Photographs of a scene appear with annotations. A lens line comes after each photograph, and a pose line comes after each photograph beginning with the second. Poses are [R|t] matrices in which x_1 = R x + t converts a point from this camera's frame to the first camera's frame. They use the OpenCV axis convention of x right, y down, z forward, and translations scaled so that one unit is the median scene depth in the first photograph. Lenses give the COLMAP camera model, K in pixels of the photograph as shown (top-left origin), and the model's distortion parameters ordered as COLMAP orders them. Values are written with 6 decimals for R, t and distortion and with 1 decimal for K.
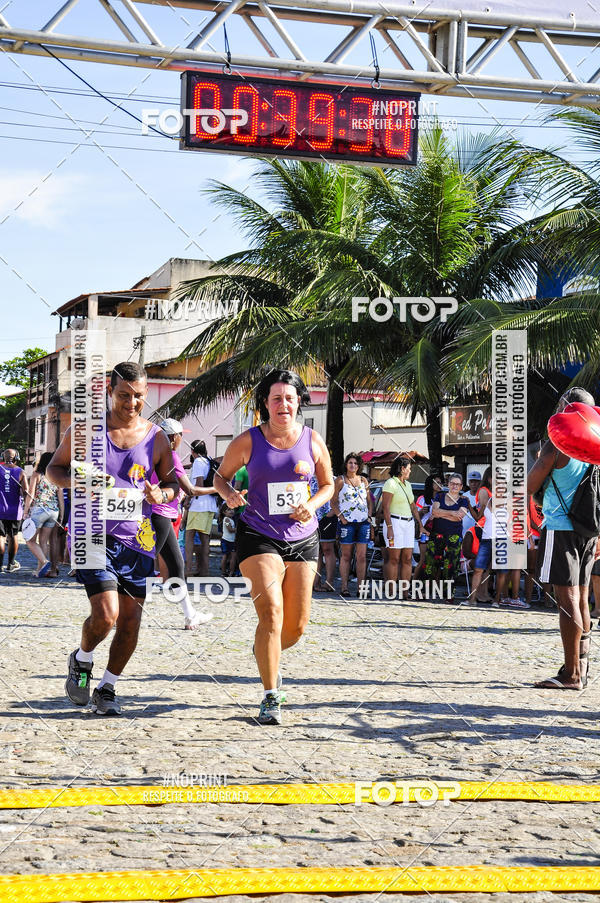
lens RADIAL K [[2138.4, 0, 311.4], [0, 2138.4, 476.9], [0, 0, 1]] dist [0.544769, 1.052373]
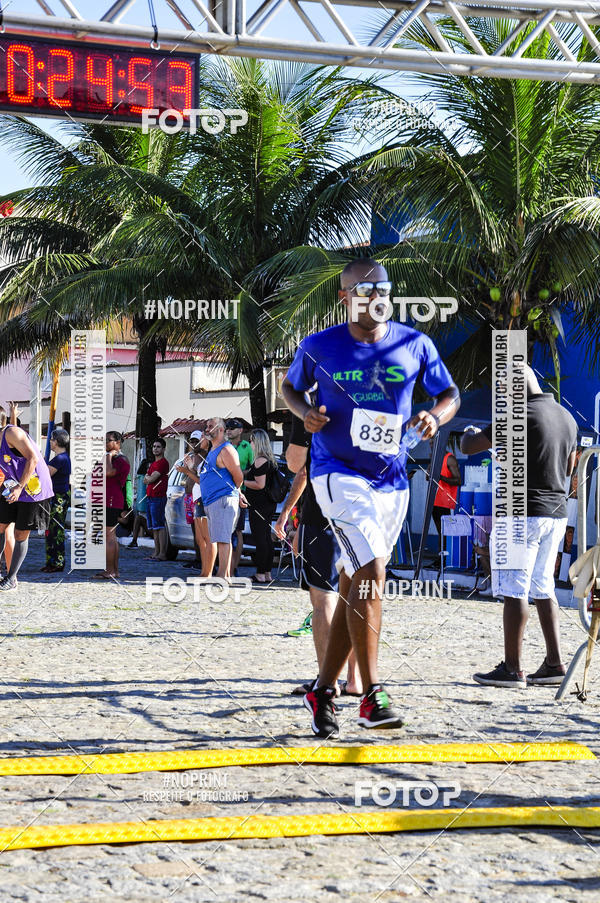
lens RADIAL K [[2537.6, 0, 304.8], [0, 2537.6, 483.9], [0, 0, 1]] dist [0.793842, 1.322909]
pose [[0.997575, -0.013215, 0.068337, 0.013806], [0.012259, 0.999821, 0.014387, 0.001929], [-0.068515, -0.013515, 0.997559, -0.175092]]
